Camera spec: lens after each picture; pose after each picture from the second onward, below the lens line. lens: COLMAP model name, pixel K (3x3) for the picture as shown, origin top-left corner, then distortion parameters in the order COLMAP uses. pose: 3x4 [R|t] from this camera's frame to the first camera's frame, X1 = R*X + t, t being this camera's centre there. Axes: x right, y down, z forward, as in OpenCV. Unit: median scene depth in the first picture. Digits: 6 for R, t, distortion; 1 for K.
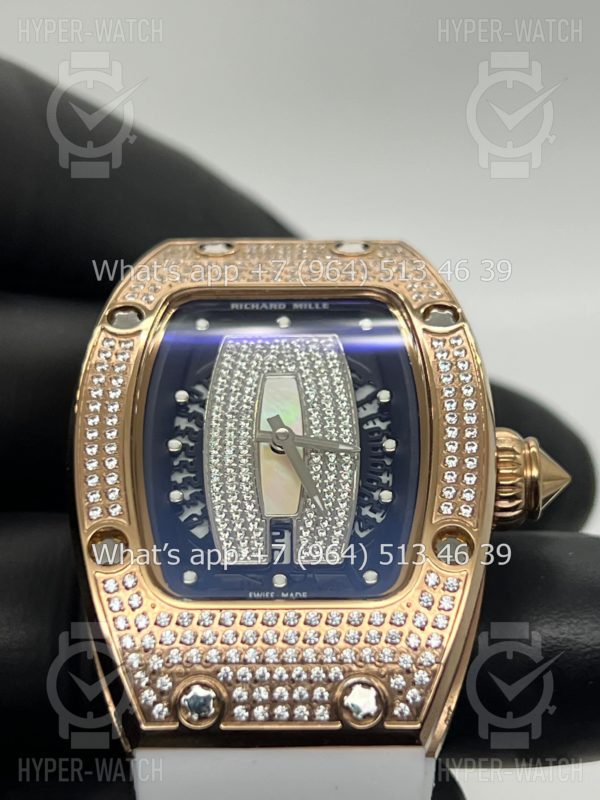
lens RADIAL K [[1817.0, 0, 300.0], [0, 1817.0, 400.0], [0, 0, 1]] dist [0.281679, -0.030442]
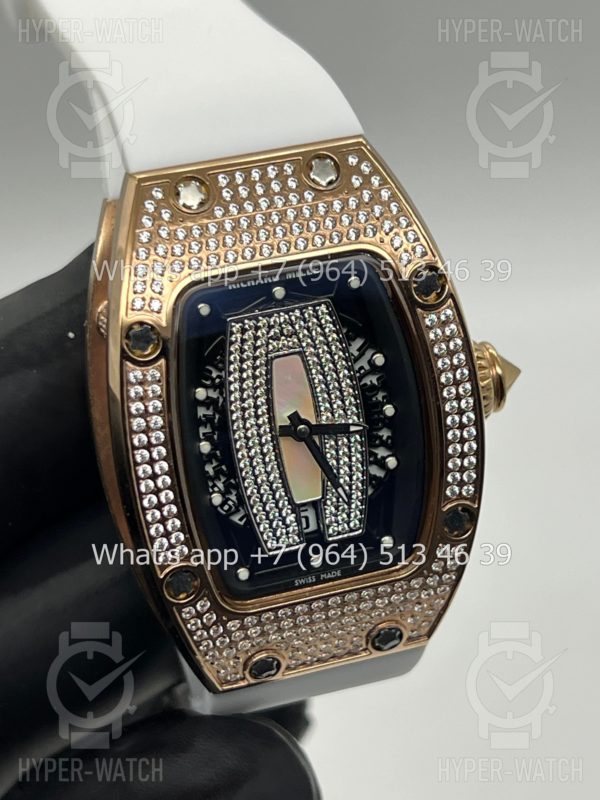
lens RADIAL K [[1817.0, 0, 300.0], [0, 1817.0, 400.0], [0, 0, 1]] dist [0.281679, -0.030442]
pose [[0.947894, -0.199730, 0.248205, -0.285047], [-0.055131, 0.664490, 0.745261, -0.827631], [-0.313781, -0.720112, 0.618854, 0.321777]]
